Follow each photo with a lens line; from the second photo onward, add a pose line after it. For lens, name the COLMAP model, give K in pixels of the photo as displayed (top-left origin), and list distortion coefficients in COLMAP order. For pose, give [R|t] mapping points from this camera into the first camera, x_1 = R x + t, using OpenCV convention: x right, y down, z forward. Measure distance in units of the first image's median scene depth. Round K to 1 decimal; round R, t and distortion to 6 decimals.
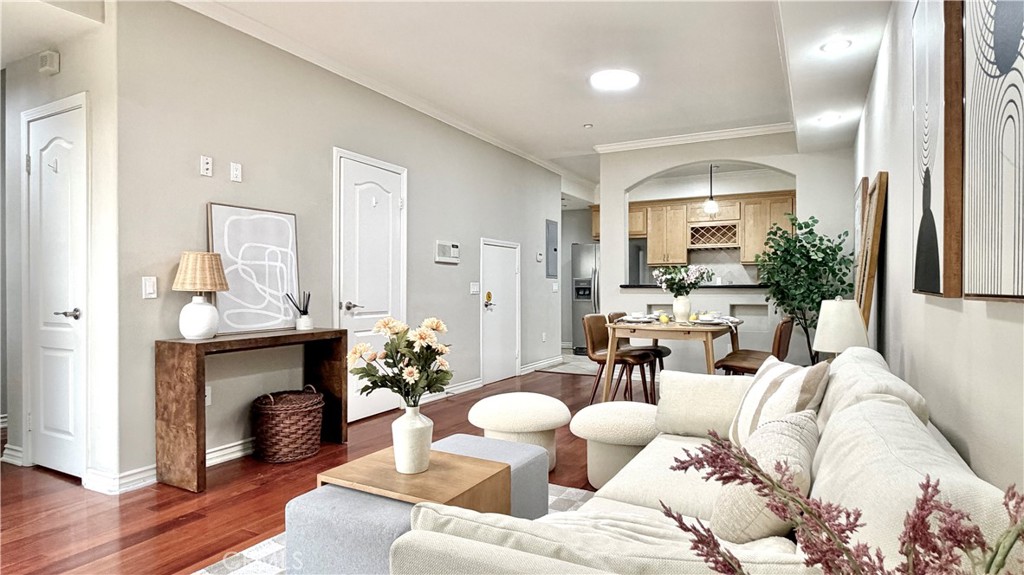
lens RADIAL K [[562.6, 0, 515.9], [0, 562.6, 289.7], [0, 0, 1]] dist [-0.005419, 0.003179]
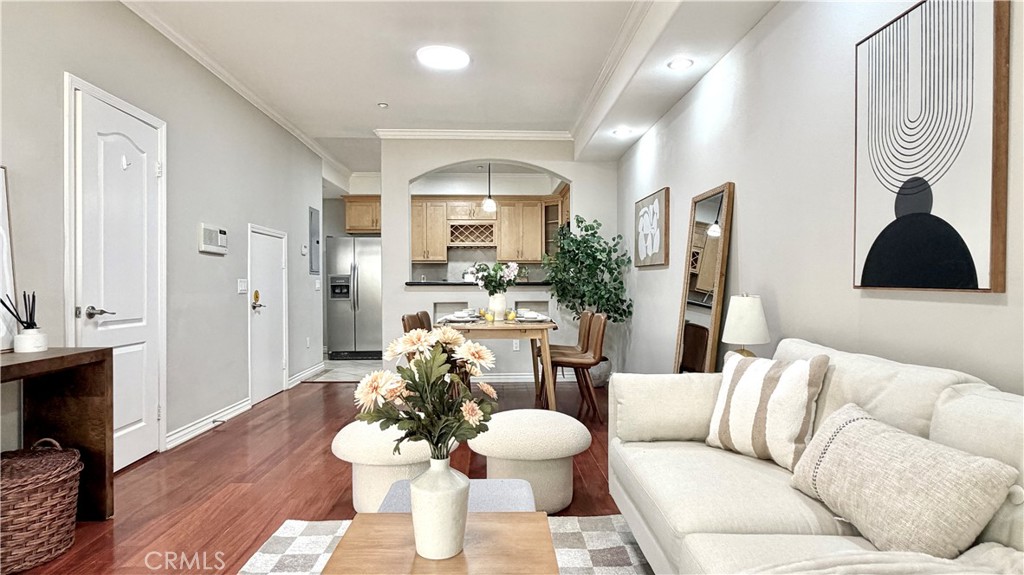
lens RADIAL K [[562.6, 0, 513.8], [0, 562.6, 288.0], [0, 0, 1]] dist [-0.005419, 0.003179]
pose [[0.862778, -0.003189, 0.505572, -0.162305], [0.002678, 0.999995, 0.001737, -0.000058], [-0.505575, -0.000145, 0.862782, 0.131085]]
